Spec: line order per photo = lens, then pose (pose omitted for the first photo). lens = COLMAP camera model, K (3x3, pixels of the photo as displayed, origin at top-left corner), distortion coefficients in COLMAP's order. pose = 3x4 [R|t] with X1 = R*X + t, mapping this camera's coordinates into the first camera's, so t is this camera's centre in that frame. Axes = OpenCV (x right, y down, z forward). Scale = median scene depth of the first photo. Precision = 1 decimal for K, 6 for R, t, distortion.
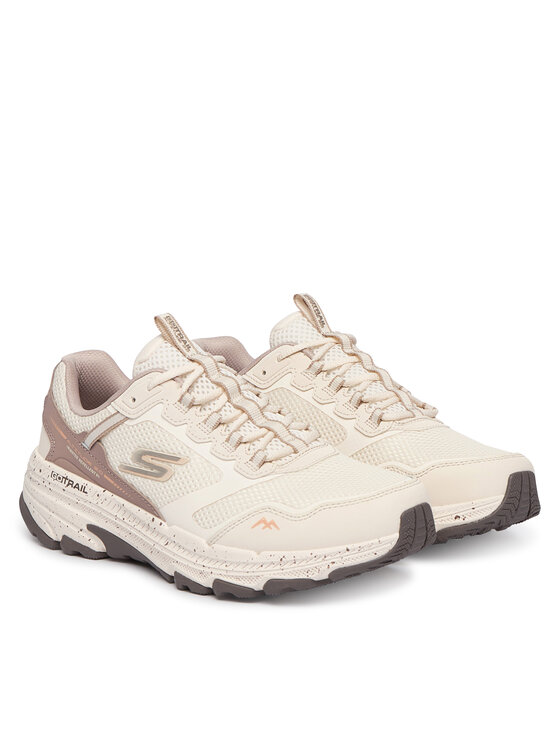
lens RADIAL K [[1778.8, 0, 280.0], [0, 1778.8, 373.0], [0, 0, 1]] dist [-0.066149, -0.030601]
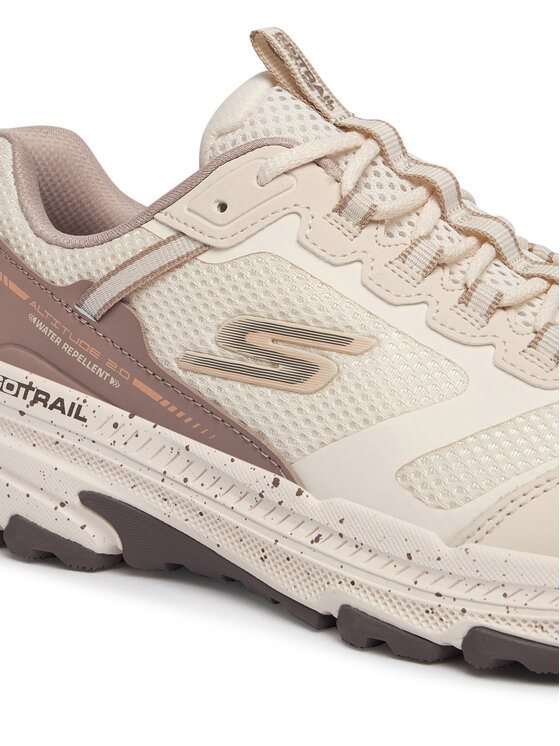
lens RADIAL K [[1652.6, 0, 280.0], [0, 1652.6, 373.0], [0, 0, 1]] dist [-0.031153, -0.030174]
pose [[0.969106, 0.037565, 0.243766, -0.166448], [-0.037327, 0.999287, -0.005595, 0.057889], [-0.243802, -0.003677, 0.969818, 0.607566]]
